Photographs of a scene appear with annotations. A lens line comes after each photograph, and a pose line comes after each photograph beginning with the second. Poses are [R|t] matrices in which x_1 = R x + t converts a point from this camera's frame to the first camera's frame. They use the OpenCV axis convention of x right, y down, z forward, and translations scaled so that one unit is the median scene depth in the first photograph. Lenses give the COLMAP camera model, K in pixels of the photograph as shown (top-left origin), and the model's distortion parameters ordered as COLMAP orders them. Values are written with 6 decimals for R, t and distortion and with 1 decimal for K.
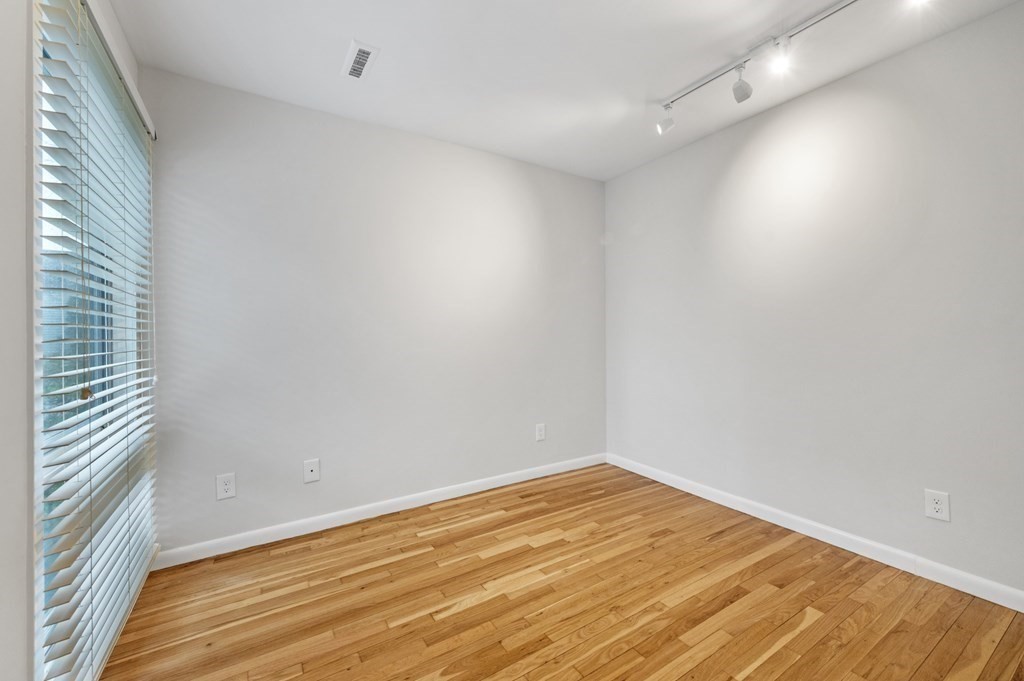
lens RADIAL K [[416.1, 0, 511.7], [0, 416.1, 338.3], [0, 0, 1]] dist [0.017726, -0.001809]
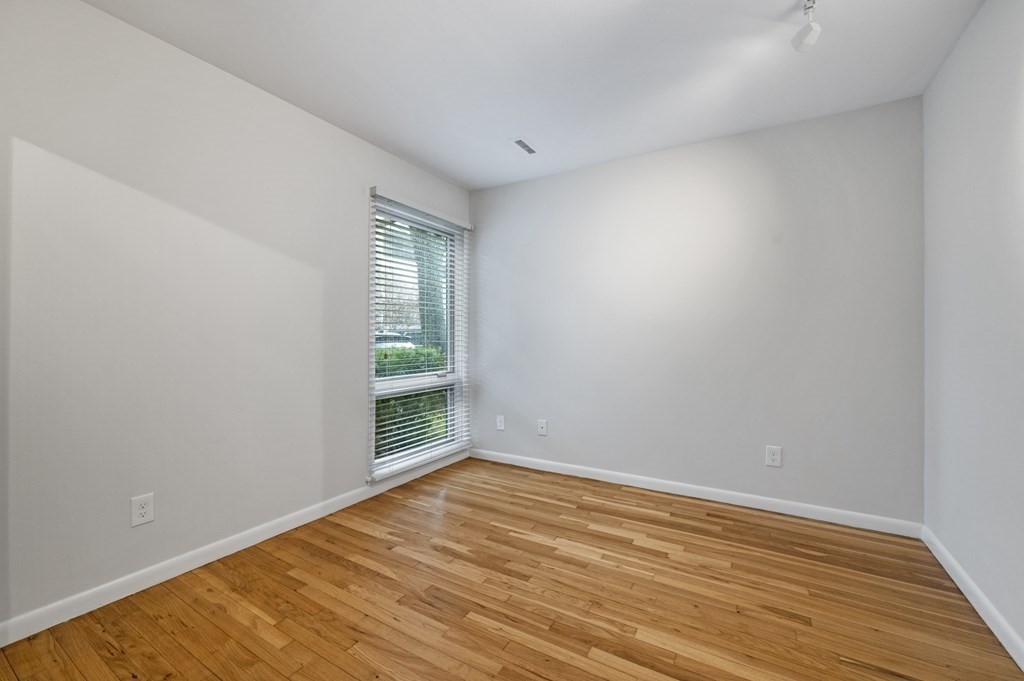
lens RADIAL K [[416.1, 0, 509.3], [0, 416.1, 338.8], [0, 0, 1]] dist [0.017726, -0.001809]
pose [[0.449713, 0.010878, -0.893107, 0.773642], [-0.006556, 0.999939, 0.008879, -0.000488], [0.893149, 0.001862, 0.449757, 0.263713]]
